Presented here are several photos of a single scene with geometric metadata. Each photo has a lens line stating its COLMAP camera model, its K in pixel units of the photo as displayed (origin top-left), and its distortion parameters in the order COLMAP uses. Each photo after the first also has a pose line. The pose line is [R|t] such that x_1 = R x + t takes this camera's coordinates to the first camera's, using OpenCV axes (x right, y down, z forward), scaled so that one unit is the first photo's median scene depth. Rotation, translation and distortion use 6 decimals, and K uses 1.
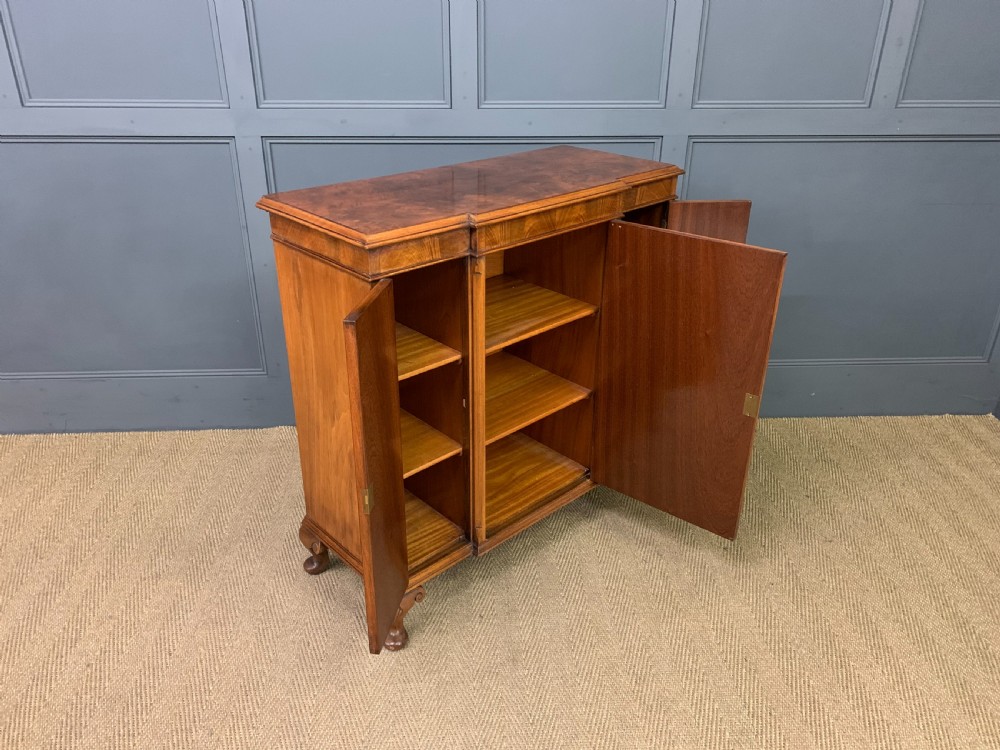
lens RADIAL K [[763.8, 0, 496.5], [0, 763.8, 365.4], [0, 0, 1]] dist [0.029270, -0.004160]
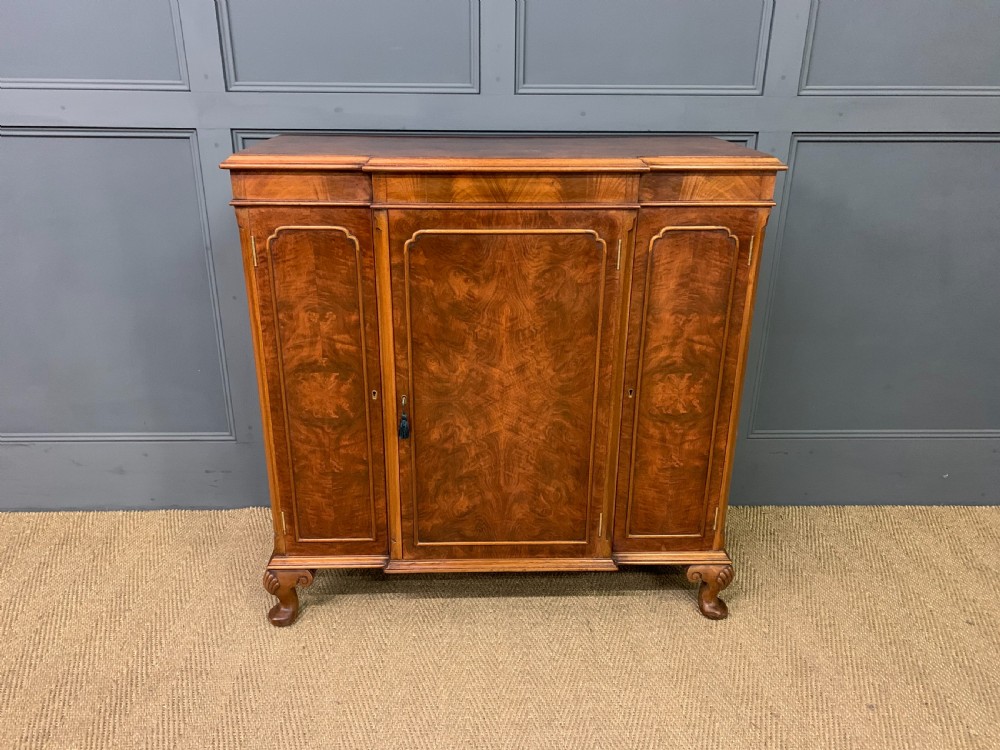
lens RADIAL K [[762.5, 0, 493.8], [0, 762.5, 368.4], [0, 0, 1]] dist [0.041157, -0.024996]
pose [[0.999561, 0.011107, -0.027454, -0.024095], [-0.013177, 0.996988, -0.076422, -0.005844], [0.026522, 0.076750, 0.996698, 0.300045]]
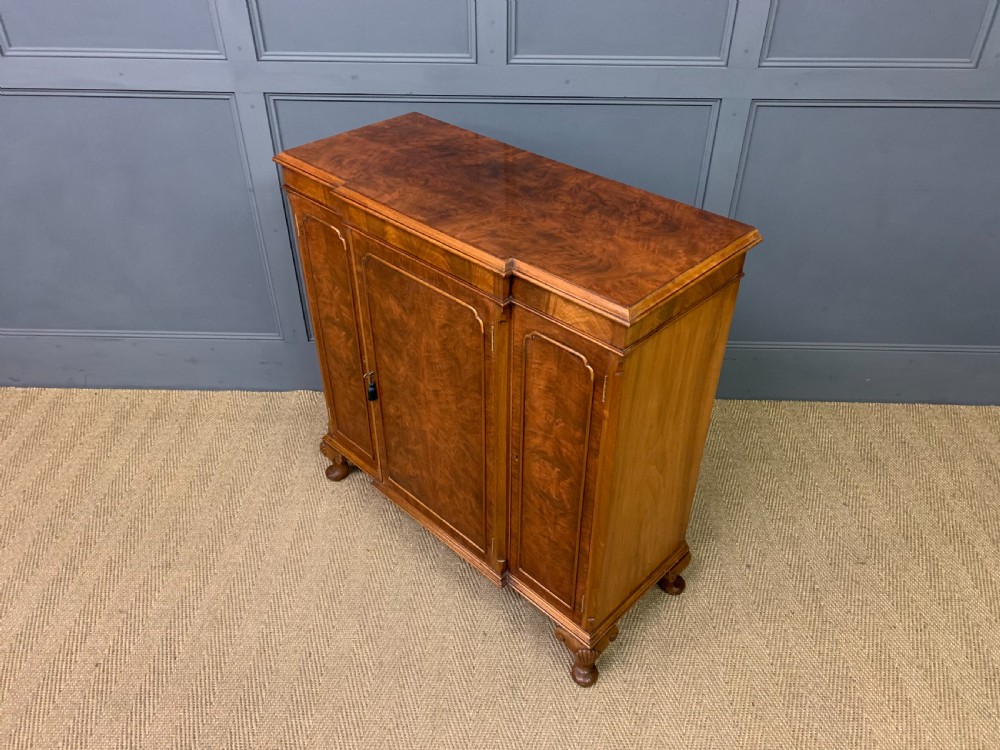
lens RADIAL K [[764.6, 0, 504.1], [0, 764.6, 378.3], [0, 0, 1]] dist [0.026204, -0.004171]
pose [[0.997102, 0.044884, -0.061430, 0.047717], [-0.032710, 0.981908, 0.186513, -0.169276], [0.068690, -0.183963, 0.980530, 0.094497]]
